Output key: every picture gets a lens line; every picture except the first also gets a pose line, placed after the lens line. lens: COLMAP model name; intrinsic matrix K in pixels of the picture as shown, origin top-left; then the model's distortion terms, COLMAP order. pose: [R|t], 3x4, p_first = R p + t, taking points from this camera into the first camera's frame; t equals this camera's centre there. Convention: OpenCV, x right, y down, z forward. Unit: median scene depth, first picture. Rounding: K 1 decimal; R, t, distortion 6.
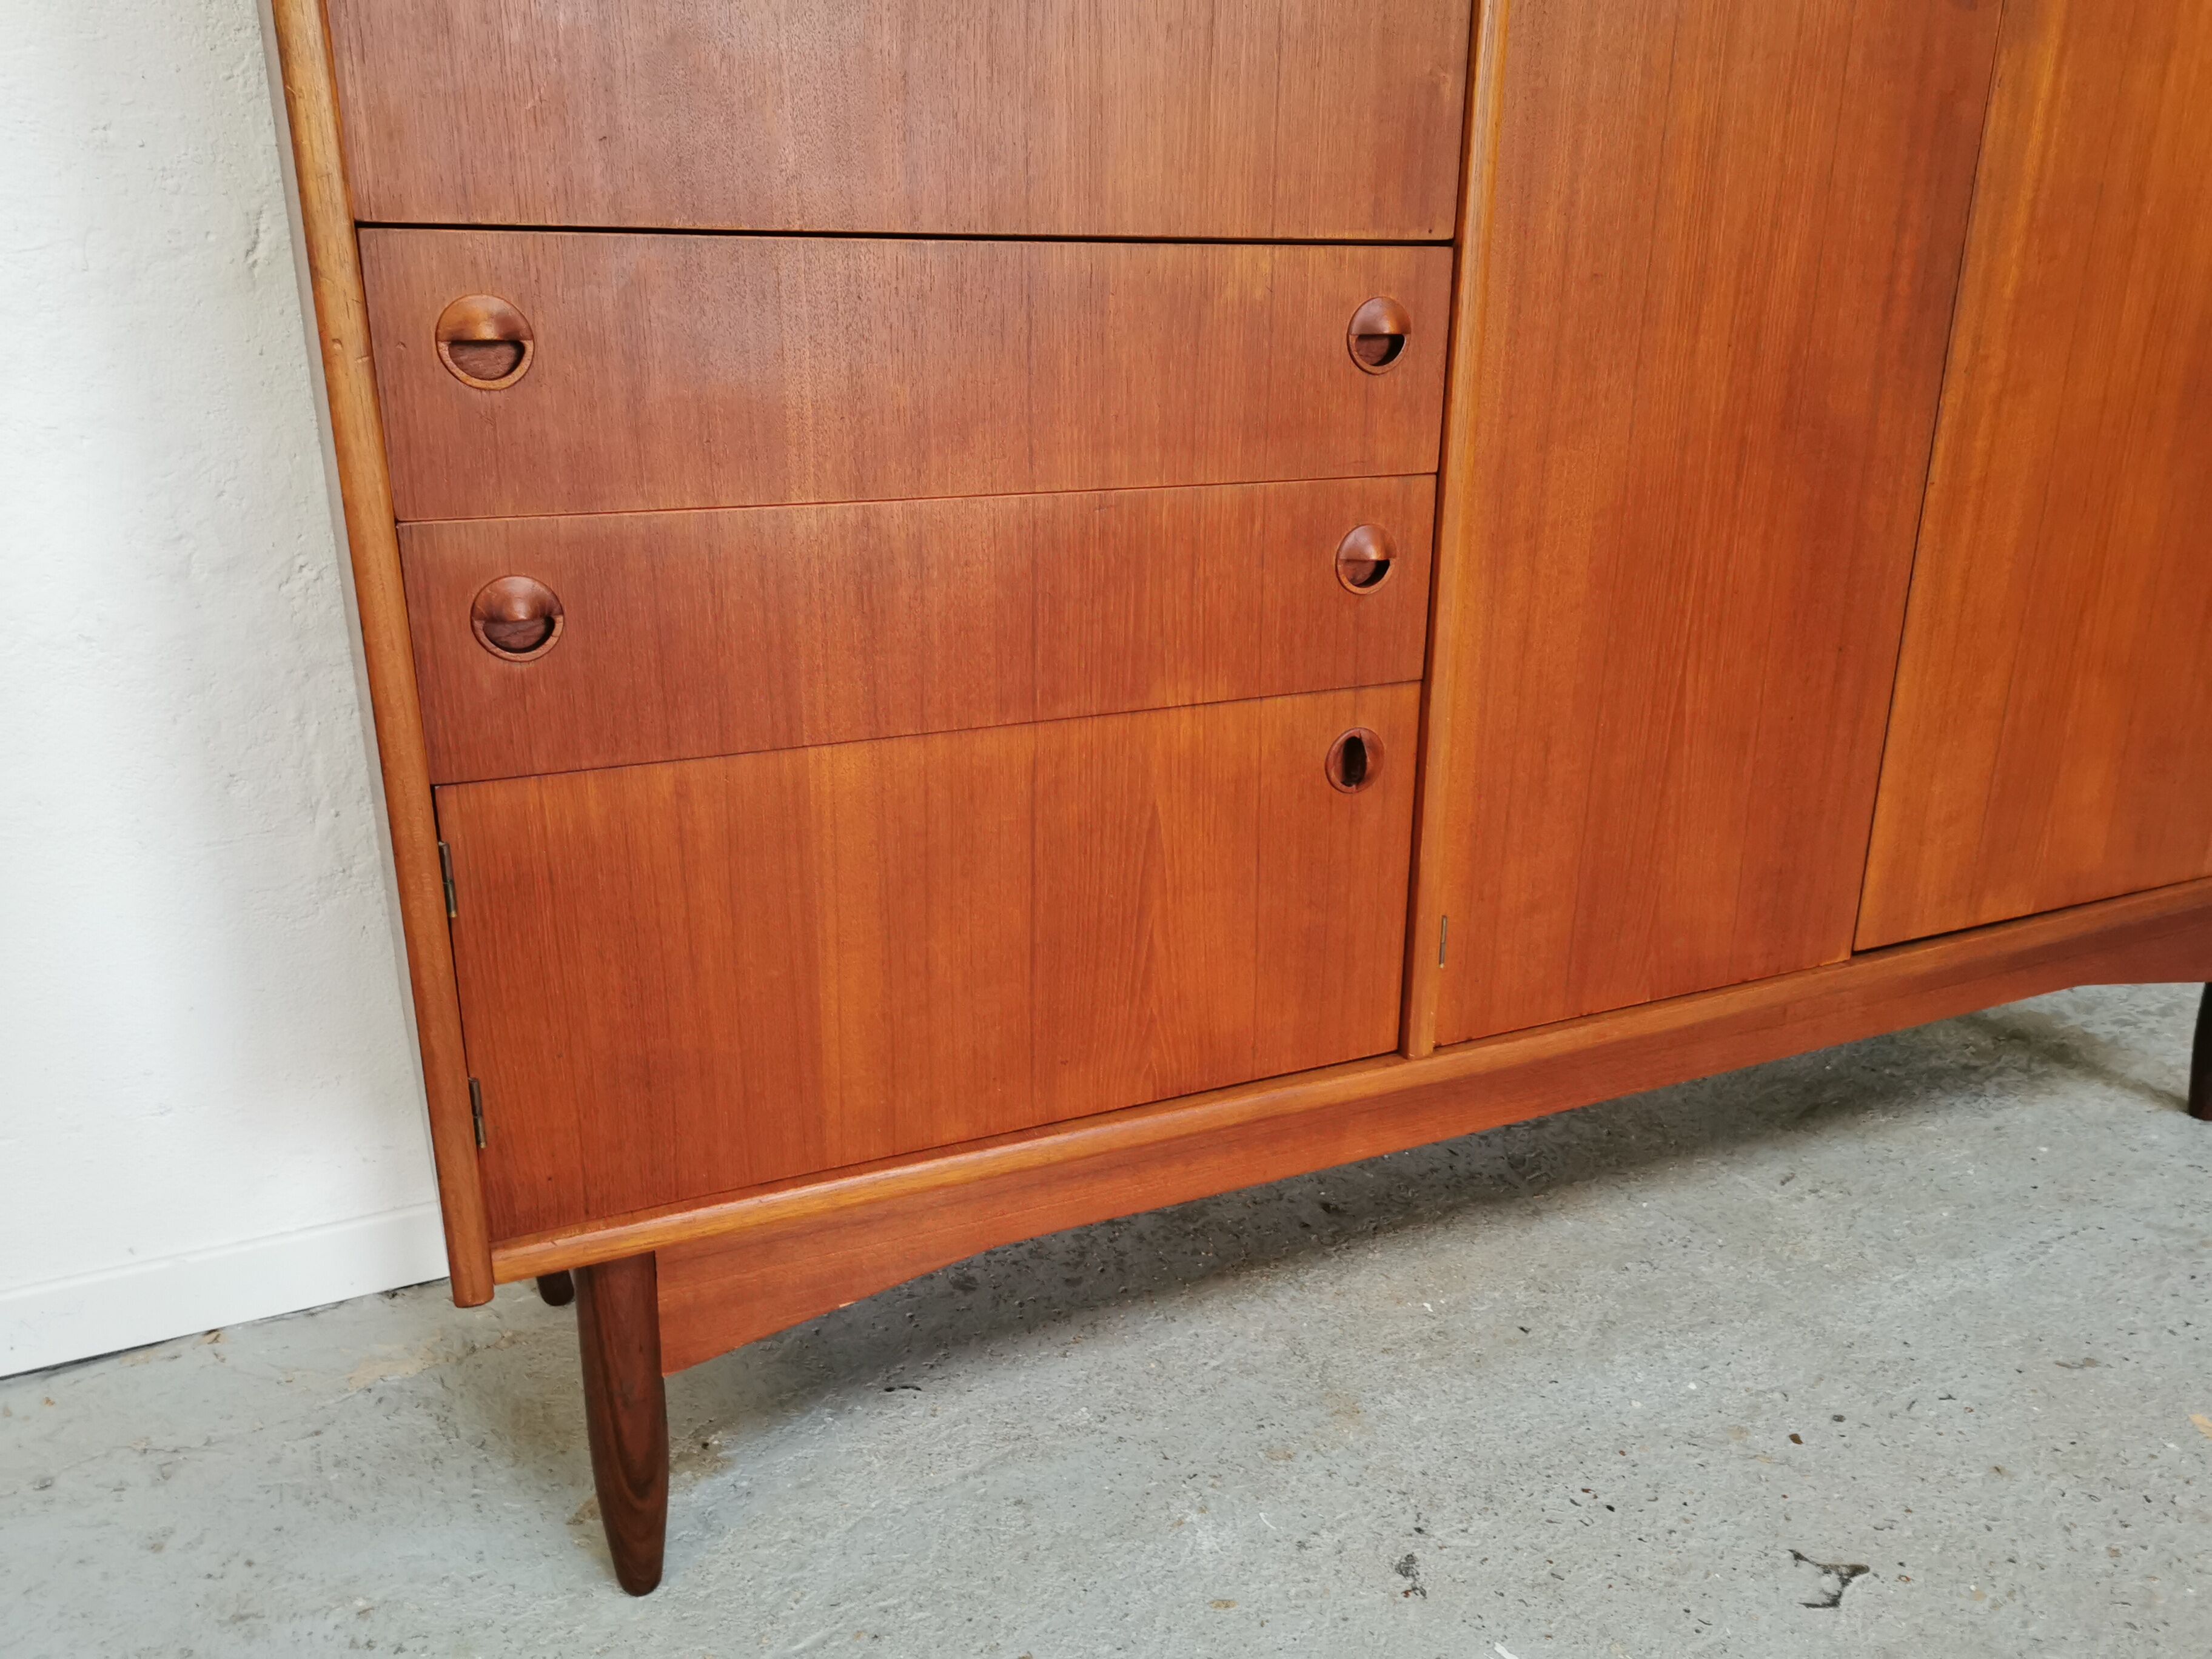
lens RADIAL K [[1702.5, 0, 1107.5], [0, 1702.5, 828.6], [0, 0, 1]] dist [0.083007, -0.102073]
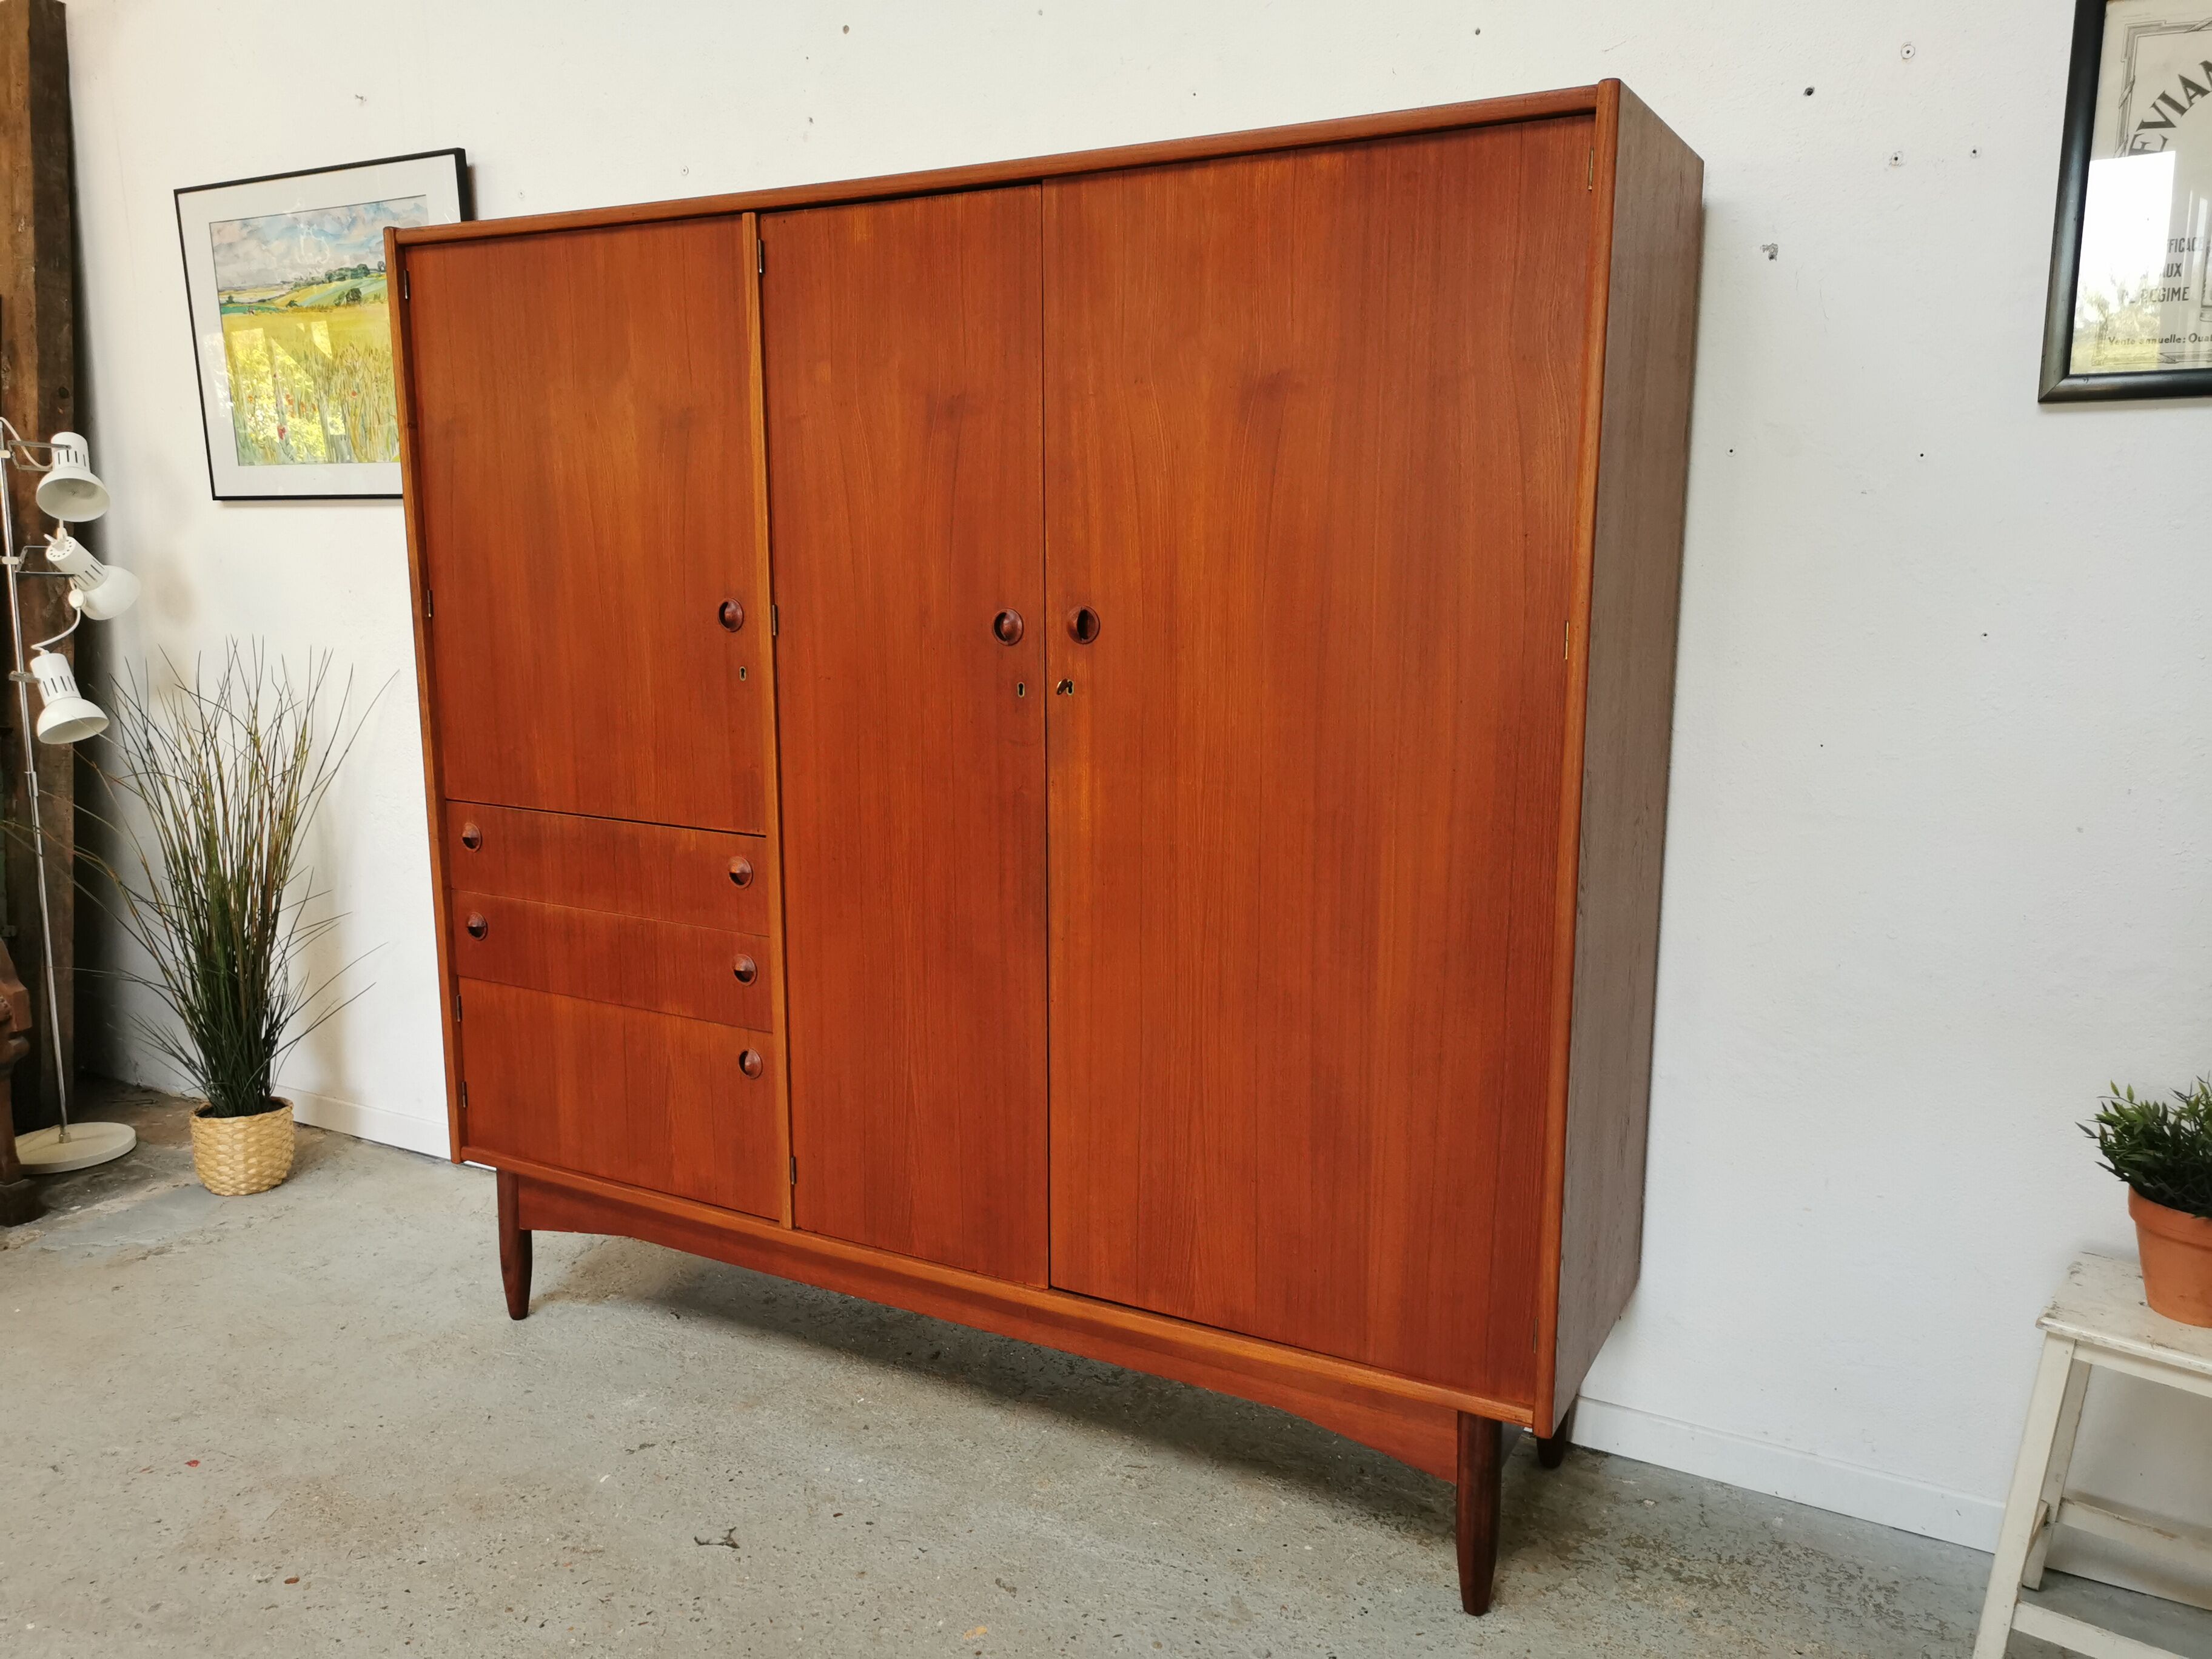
lens RADIAL K [[1709.4, 0, 1108.6], [0, 1709.4, 827.0], [0, 0, 1]] dist [0.064224, -0.069467]
pose [[0.592987, 0.137102, -0.793454, 1.882699], [-0.253591, 0.967051, -0.022423, -0.355443], [0.764237, 0.214510, 0.608217, -0.000106]]
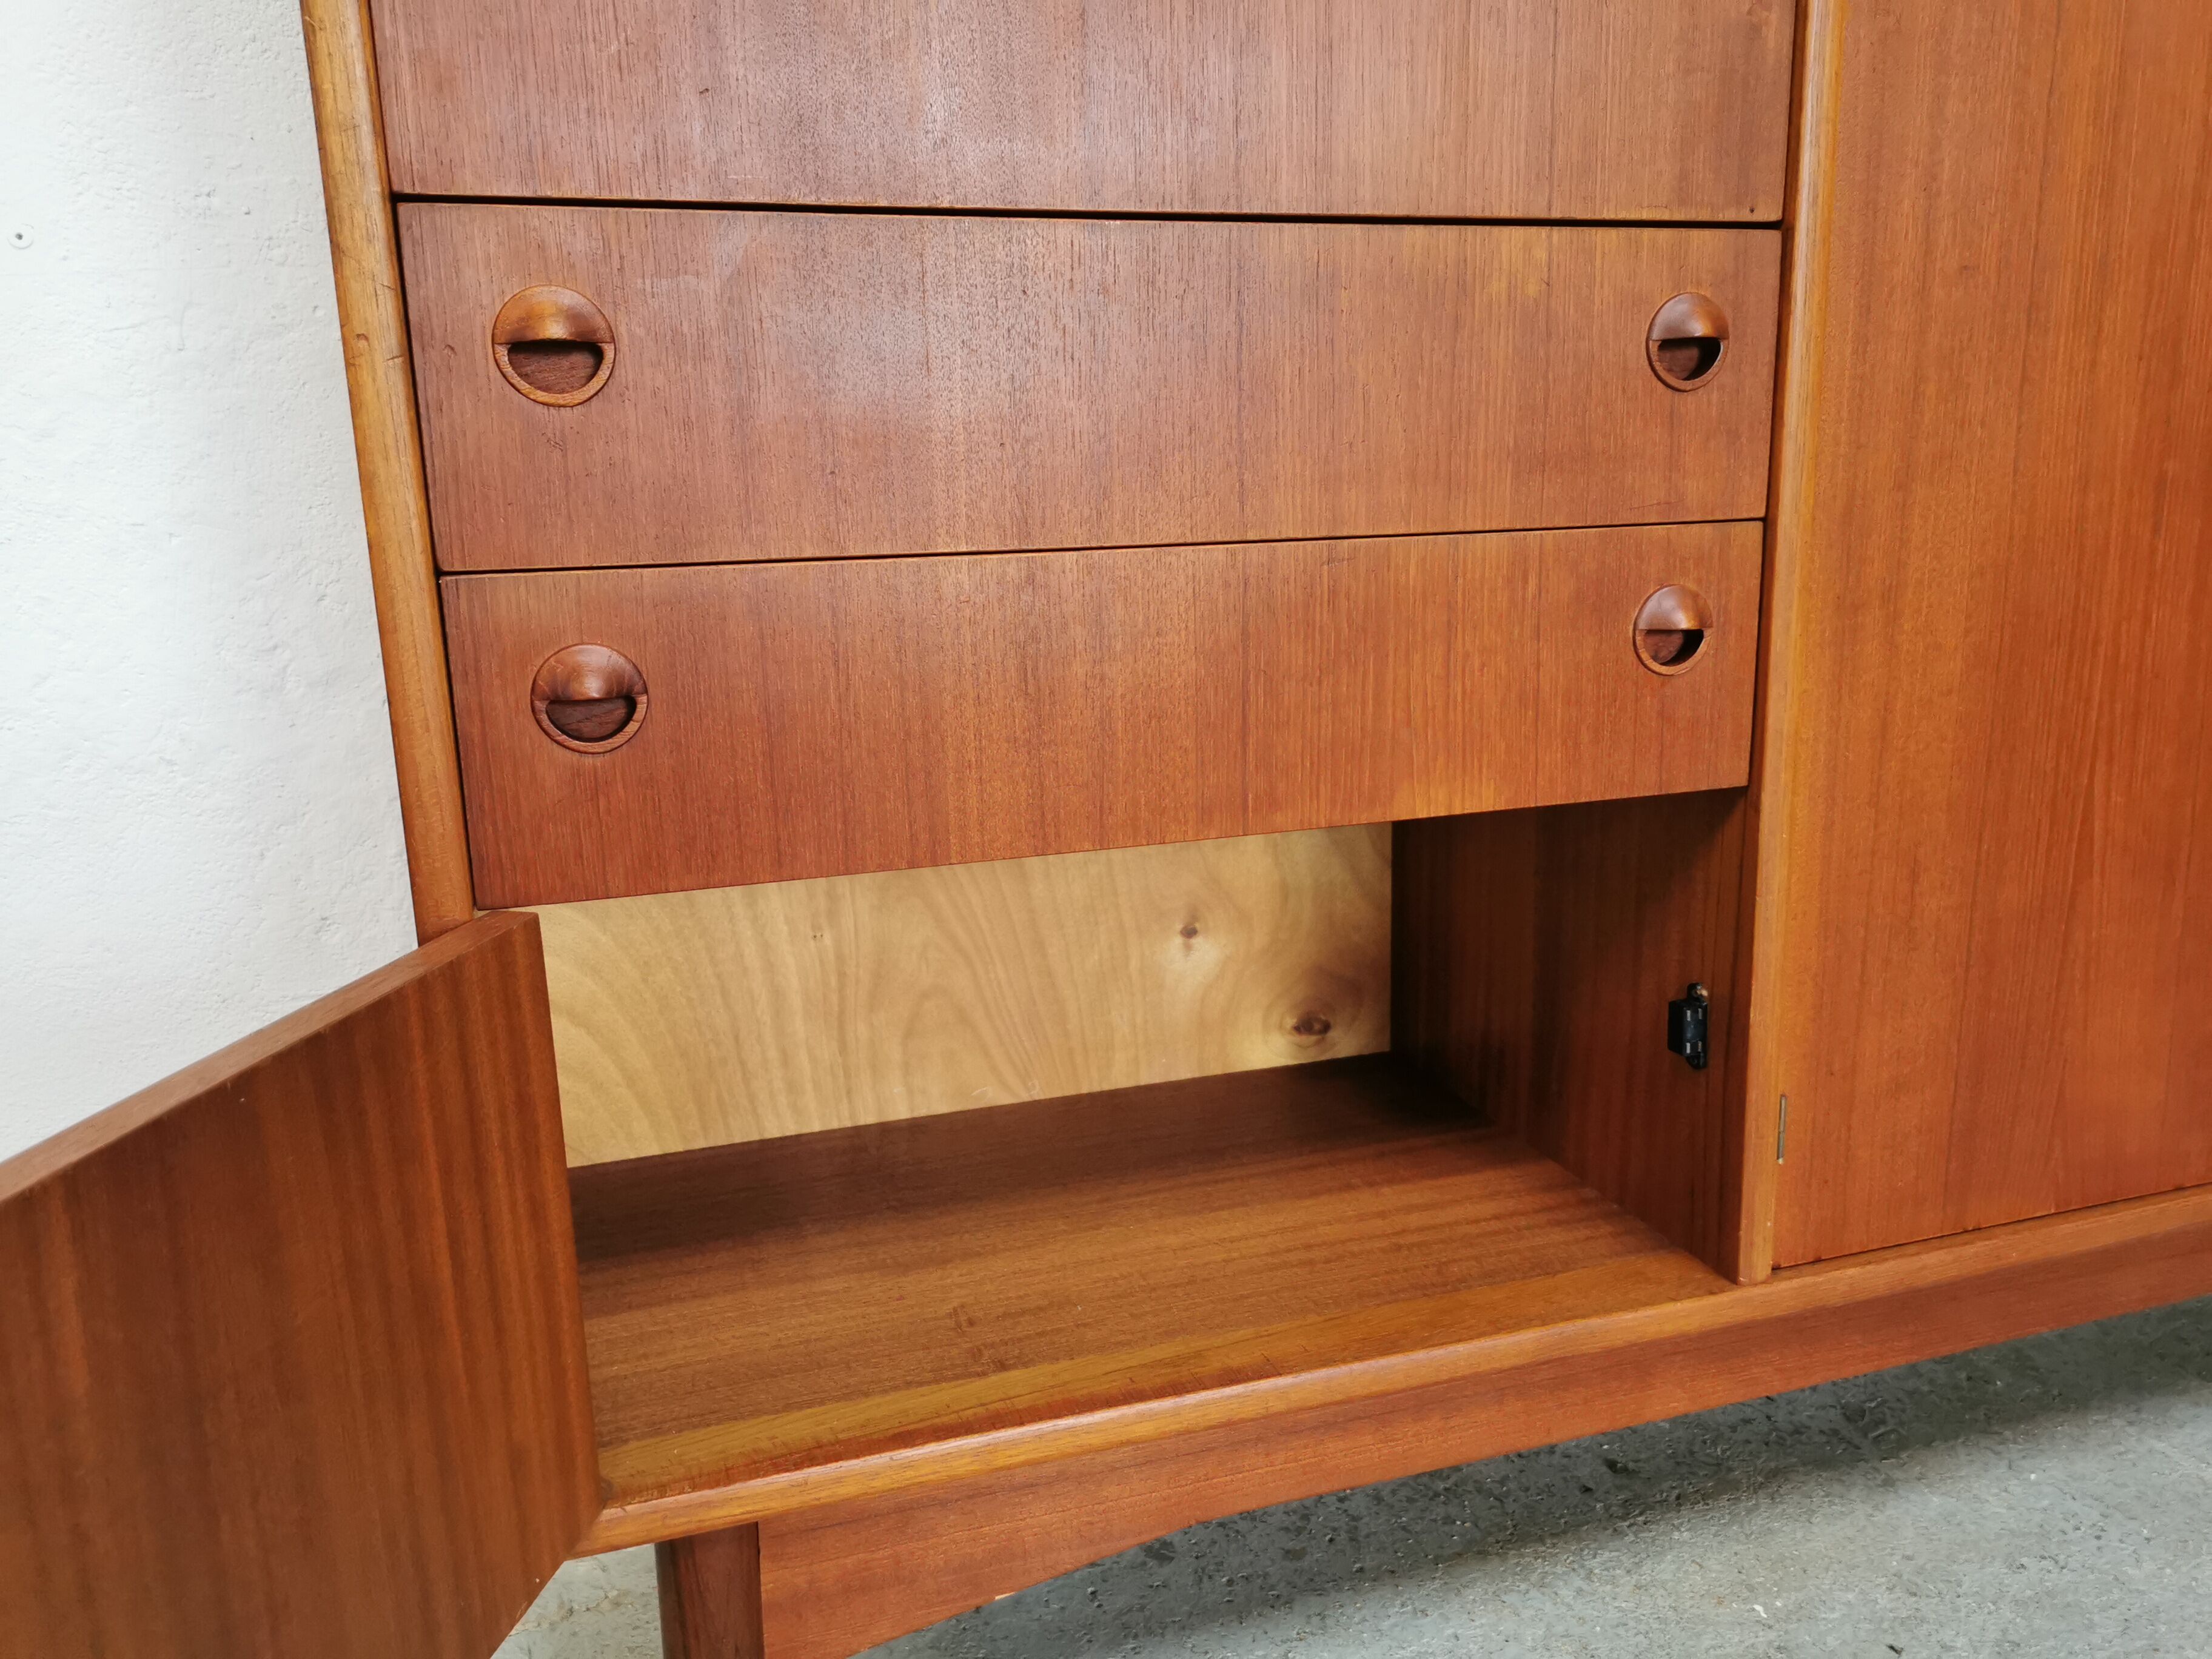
lens RADIAL K [[1725.9, 0, 1107.1], [0, 1725.9, 831.4], [0, 0, 1]] dist [0.027730, -0.014491]
pose [[0.993111, -0.007622, -0.116931, -0.011599], [-0.004439, 0.994718, -0.102547, 0.014060], [0.117095, 0.102359, 0.987832, 0.181738]]
